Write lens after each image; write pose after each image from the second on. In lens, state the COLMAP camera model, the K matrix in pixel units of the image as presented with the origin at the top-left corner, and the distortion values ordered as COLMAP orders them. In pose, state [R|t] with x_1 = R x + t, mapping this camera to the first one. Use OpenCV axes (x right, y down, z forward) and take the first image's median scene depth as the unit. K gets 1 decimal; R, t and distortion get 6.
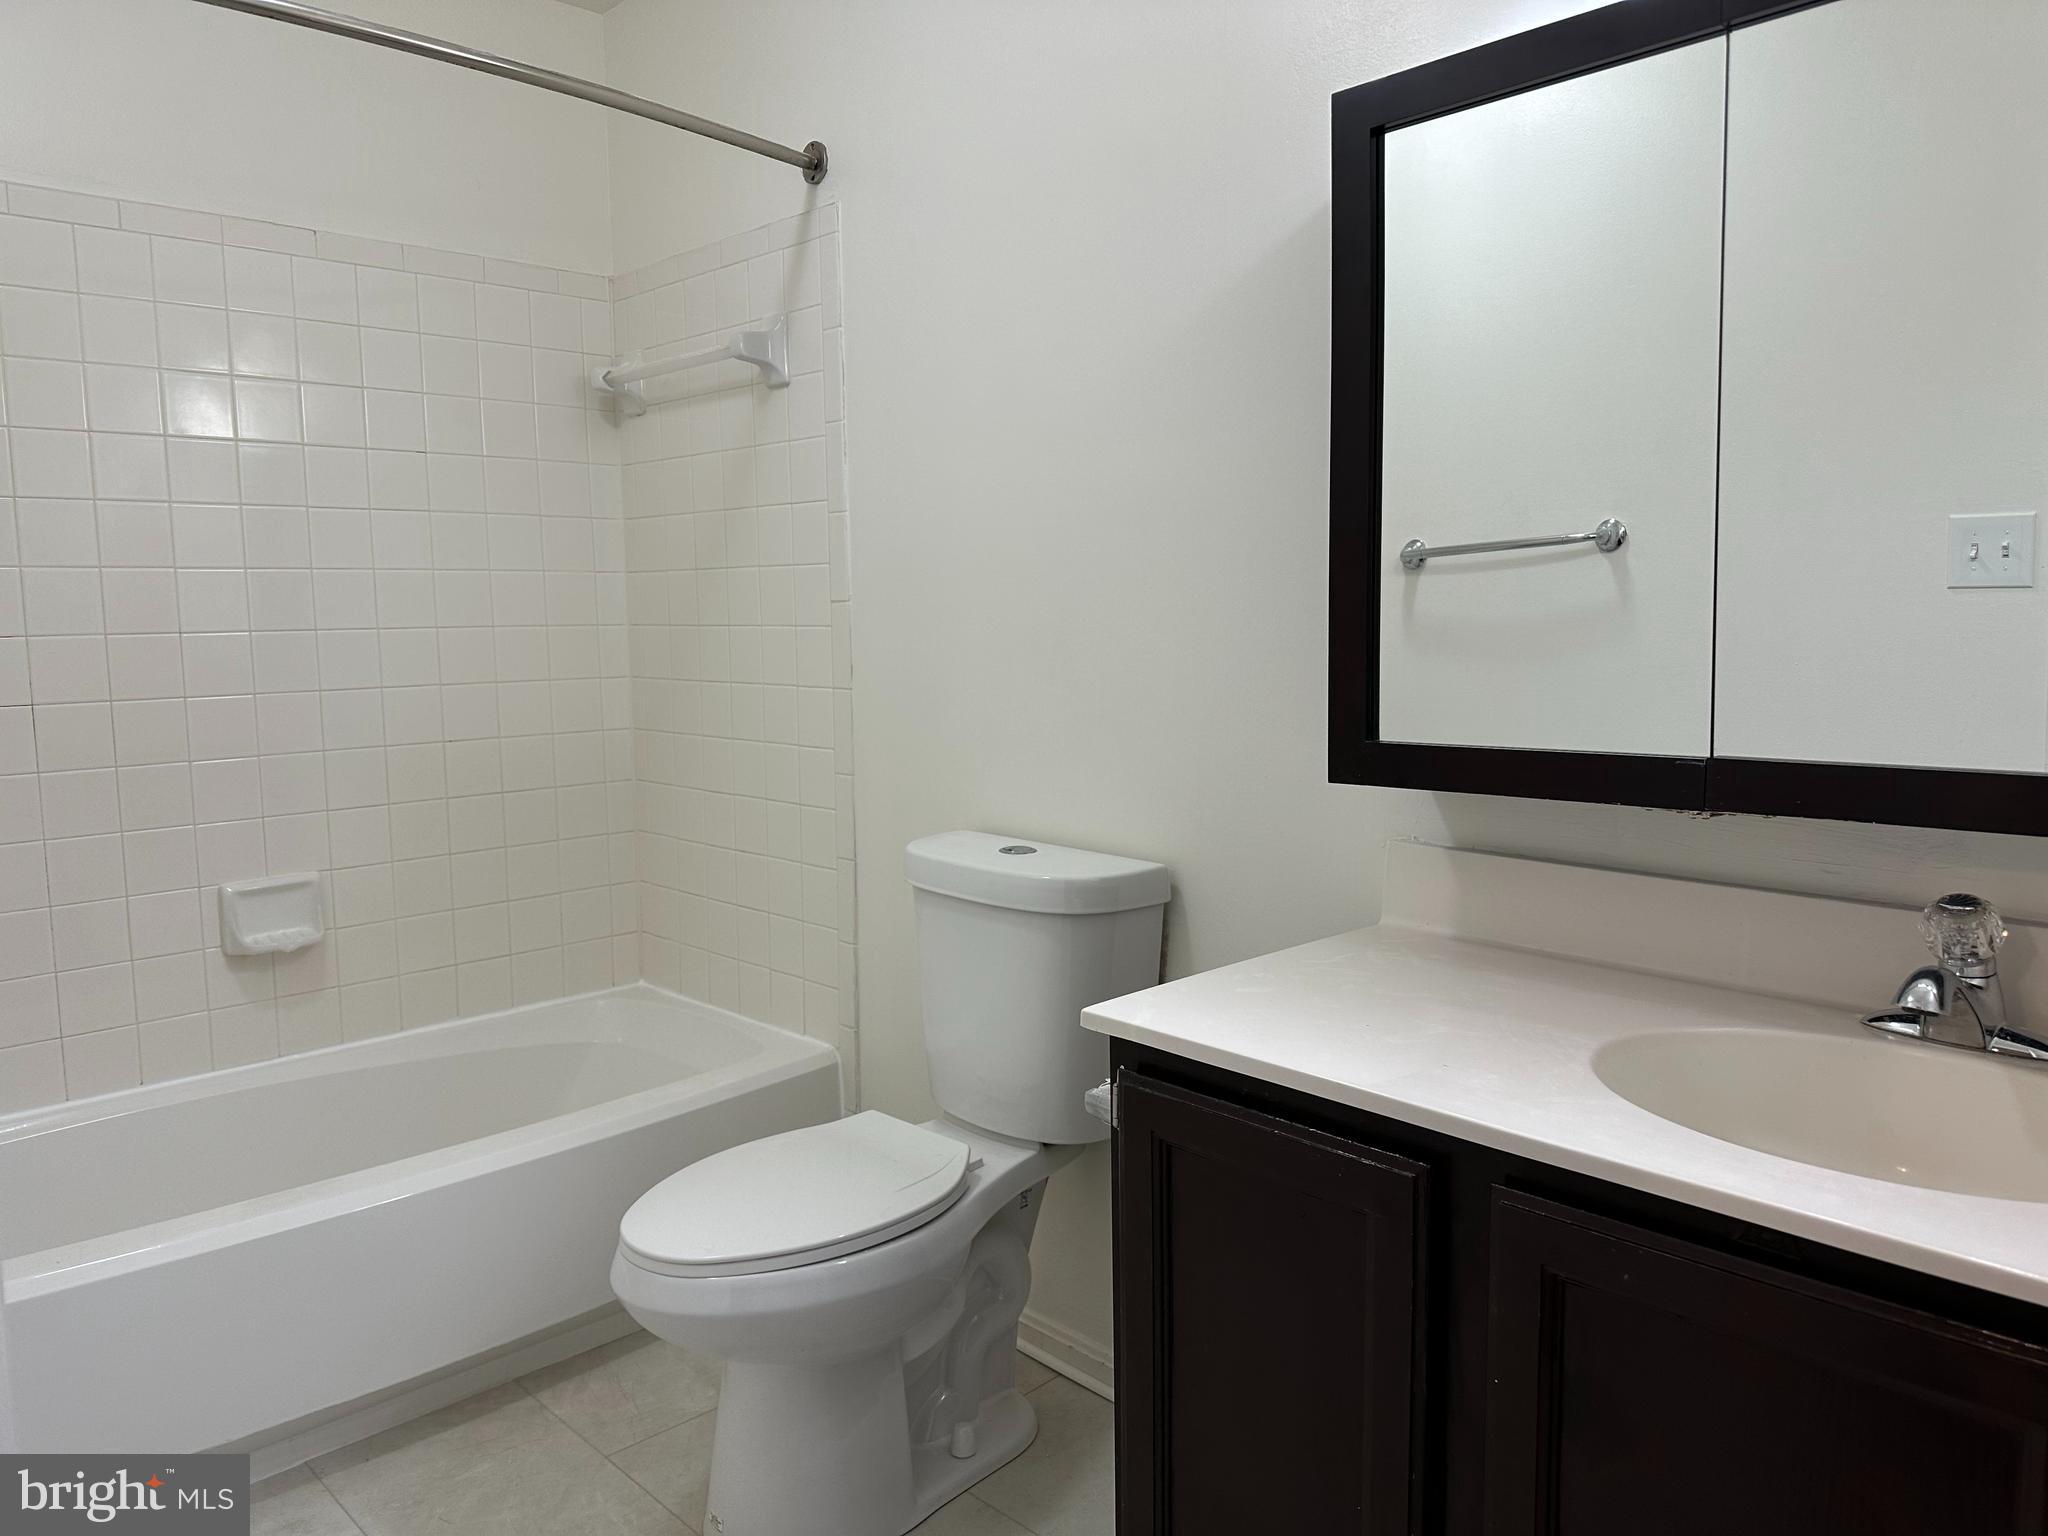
lens RADIAL K [[1403.5, 0, 1024.0], [0, 1403.5, 768.0], [0, 0, 1]] dist [-0.004776, -0.003677]
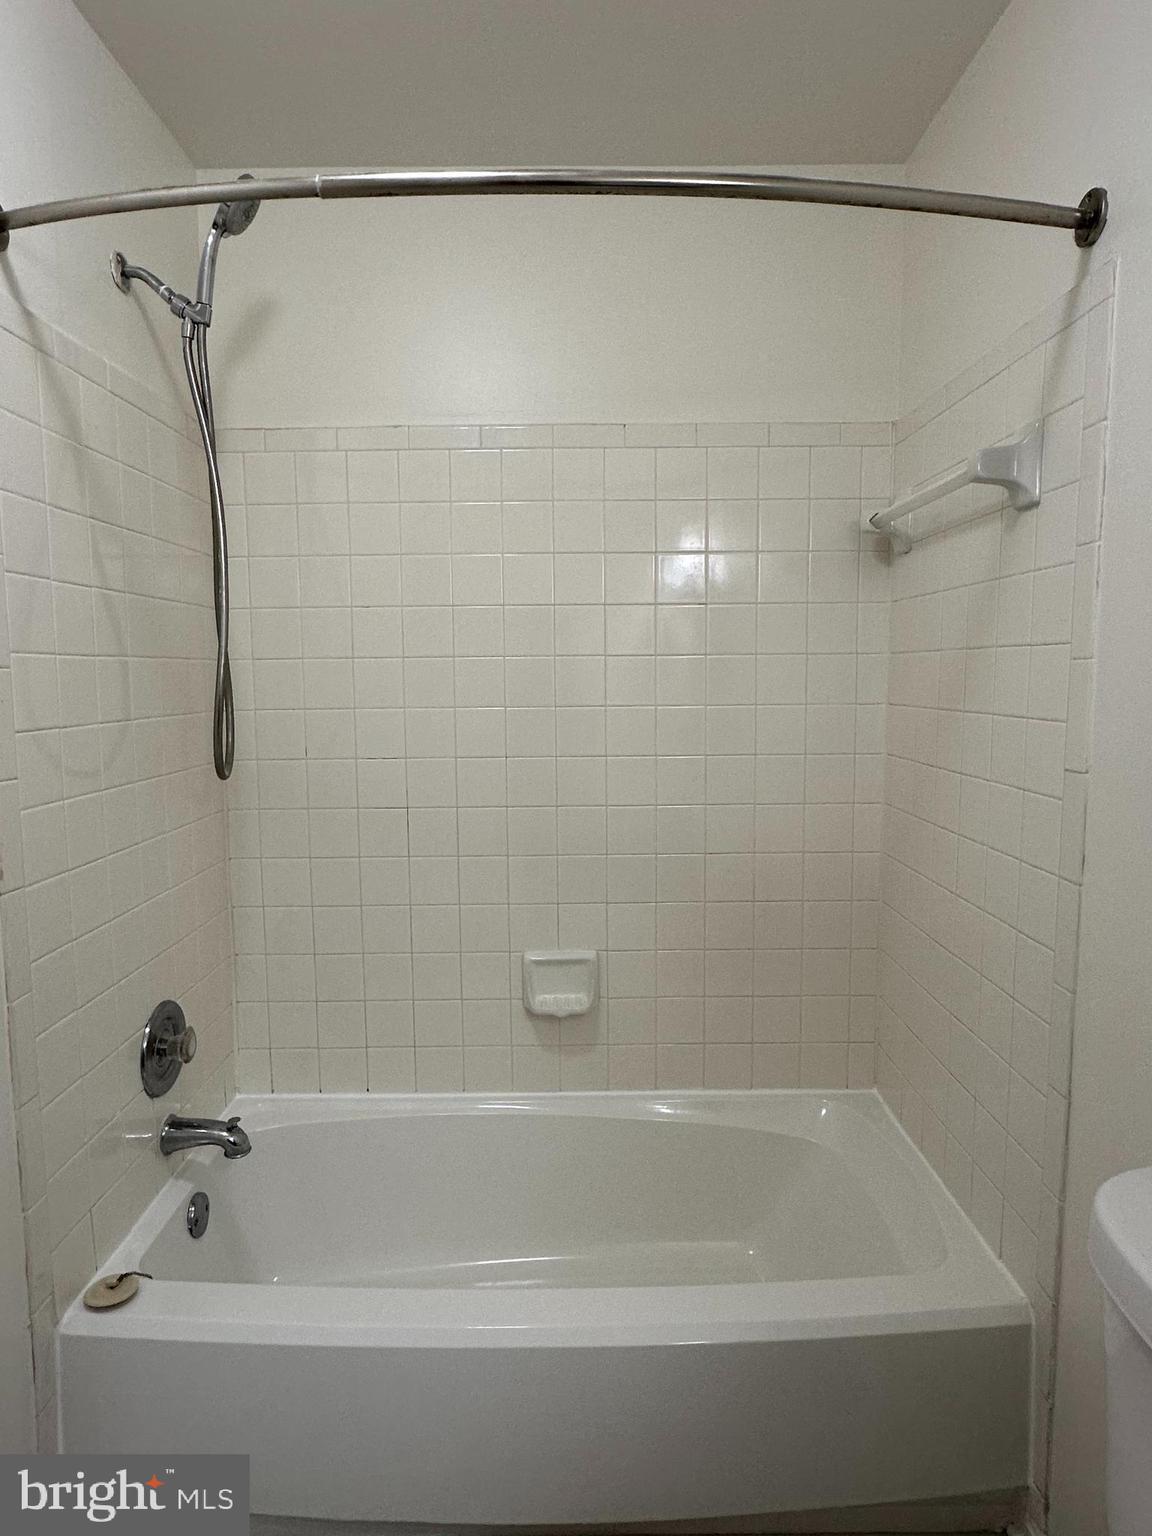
lens RADIAL K [[894.1, 0, 576.0], [0, 894.1, 768.0], [0, 0, 1]] dist [0.005672, 0.001894]
pose [[0.720526, 0.073709, -0.689499, 0.013793], [-0.077536, 0.996663, 0.025521, -0.108053], [0.689079, 0.035073, 0.723837, 0.425864]]
